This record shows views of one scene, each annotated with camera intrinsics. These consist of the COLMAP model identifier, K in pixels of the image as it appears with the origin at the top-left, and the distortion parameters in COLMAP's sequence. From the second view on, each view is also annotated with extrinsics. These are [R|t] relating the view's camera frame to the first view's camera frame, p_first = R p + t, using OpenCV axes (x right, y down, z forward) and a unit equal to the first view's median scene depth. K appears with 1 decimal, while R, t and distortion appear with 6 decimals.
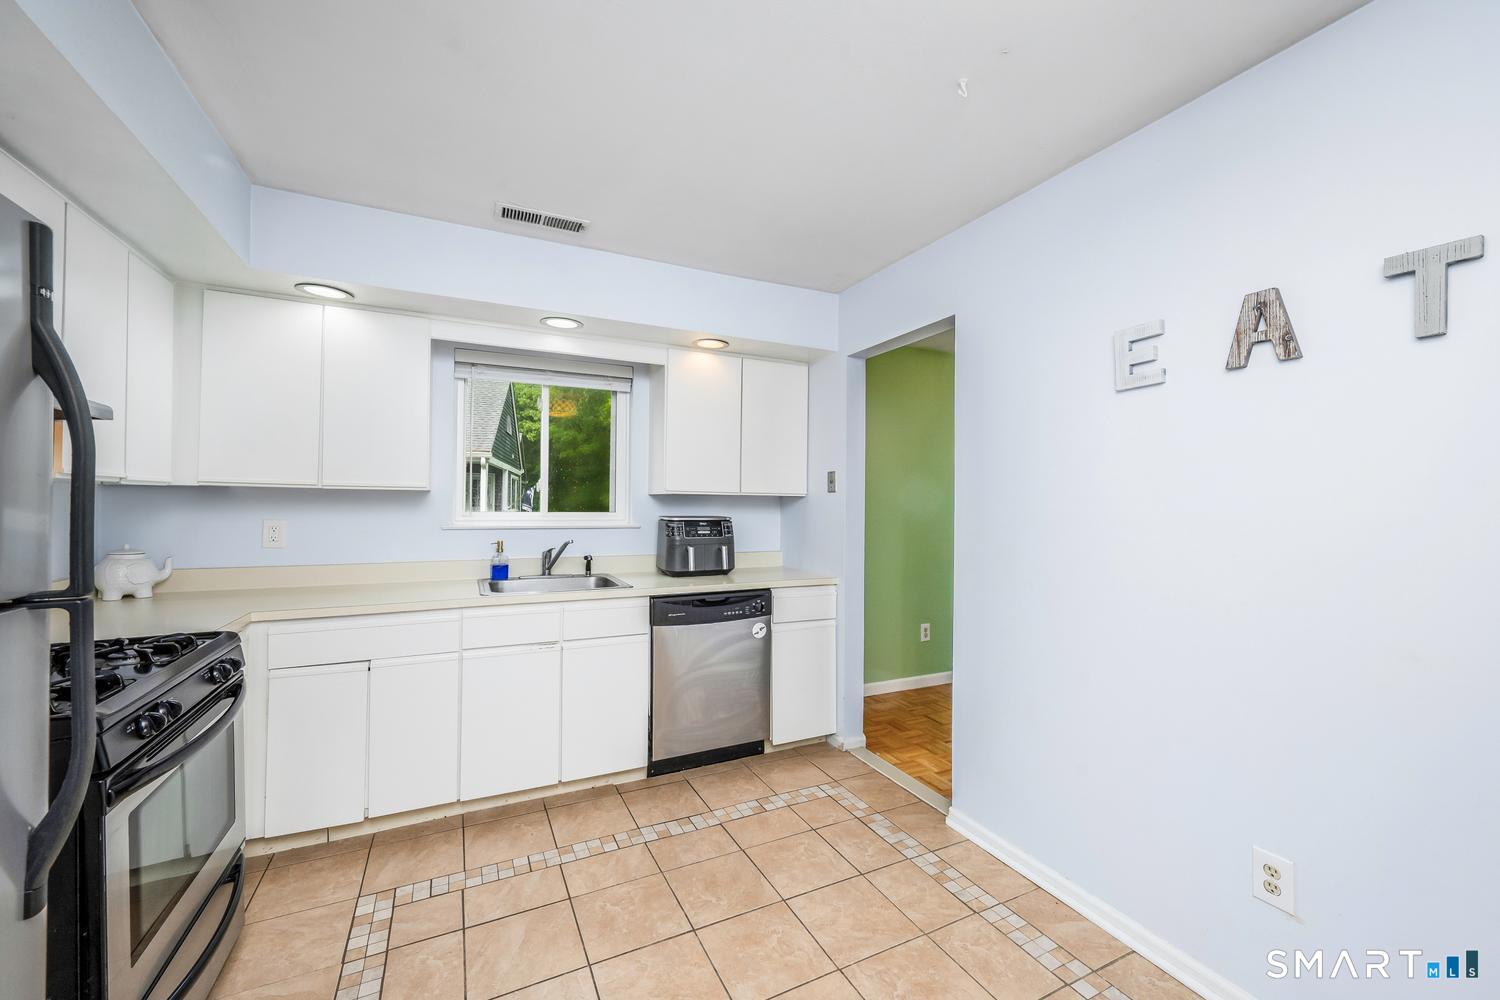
lens RADIAL K [[581.9, 0, 748.8], [0, 581.9, 496.9], [0, 0, 1]] dist [-0.000169, -0.000115]
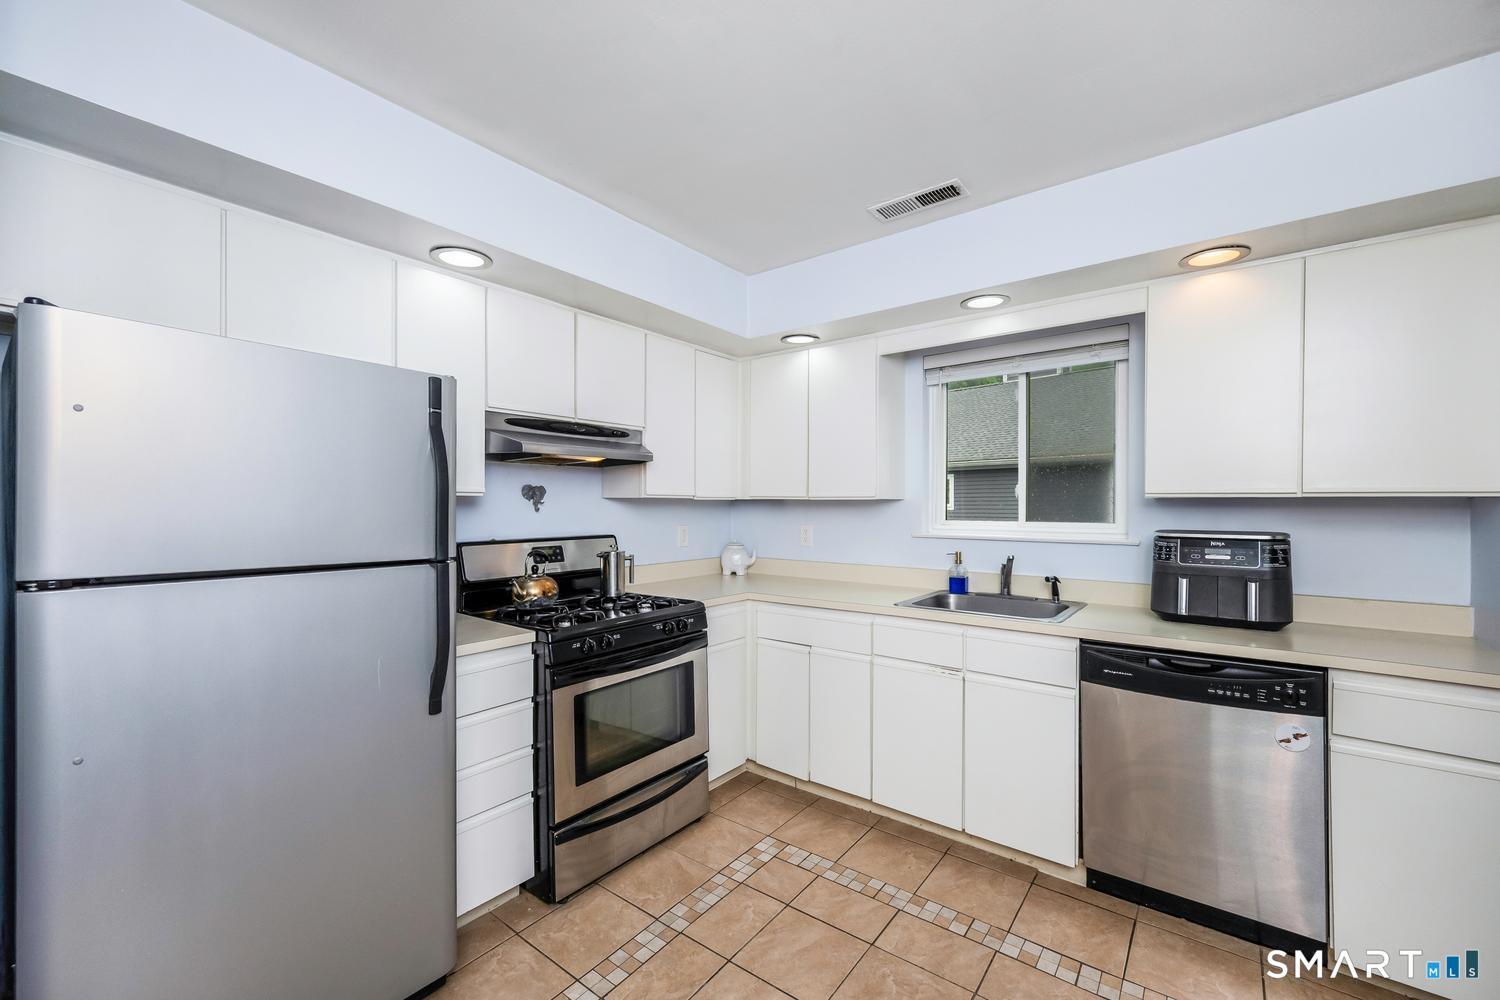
lens RADIAL K [[614.3, 0, 749.1], [0, 614.3, 507.1], [0, 0, 1]] dist [-0.000159, 0.000004]
pose [[0.448196, -0.006178, -0.893914, 0.332995], [0.012864, 0.999917, -0.000460, 0.000416], [0.893843, -0.011293, 0.448239, 0.283506]]
